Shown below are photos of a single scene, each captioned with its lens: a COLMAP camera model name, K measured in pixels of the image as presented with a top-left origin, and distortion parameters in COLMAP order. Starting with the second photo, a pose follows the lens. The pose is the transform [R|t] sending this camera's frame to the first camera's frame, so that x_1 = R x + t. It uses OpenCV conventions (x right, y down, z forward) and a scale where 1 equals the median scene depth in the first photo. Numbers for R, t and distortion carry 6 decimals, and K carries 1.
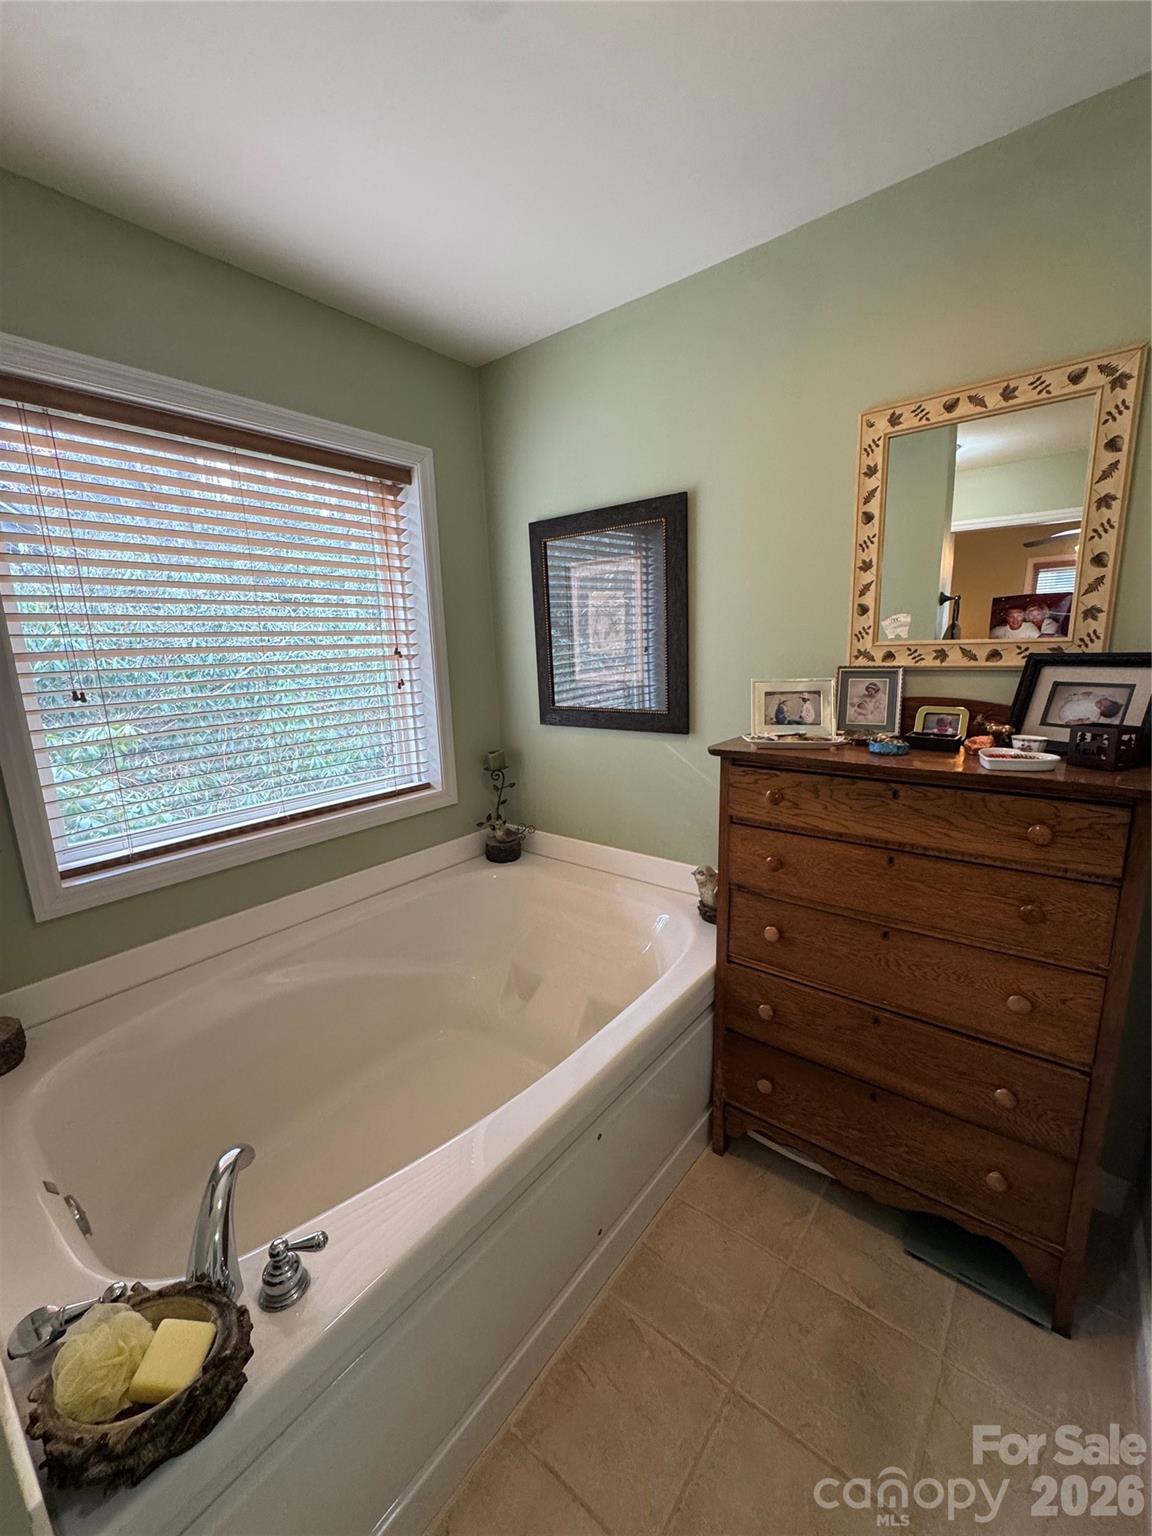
lens RADIAL K [[614.9, 0, 576.0], [0, 614.9, 768.0], [0, 0, 1]] dist [-0.004258, 0.000514]
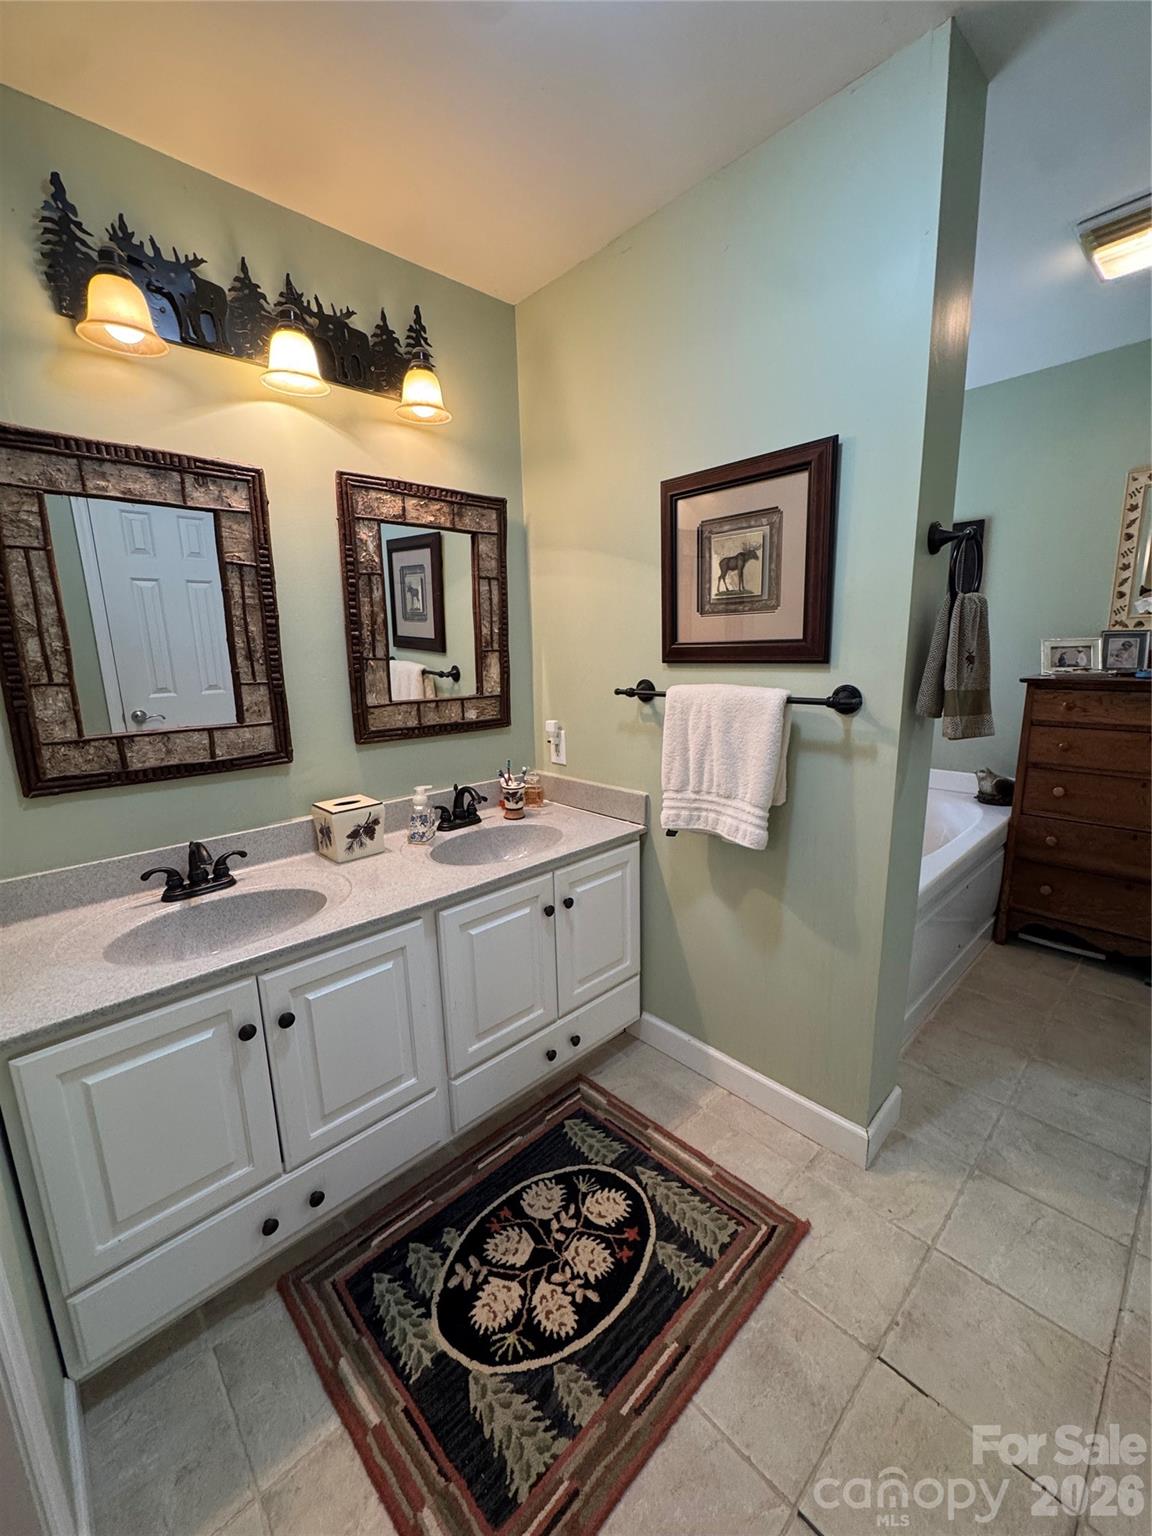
lens RADIAL K [[614.9, 0, 576.0], [0, 614.9, 768.0], [0, 0, 1]] dist [-0.004258, 0.000514]
pose [[0.989852, 0.034241, -0.137918, -0.713689], [-0.034468, 0.999406, 0.000745, 0.242815], [0.137861, 0.004016, 0.990443, -0.778537]]
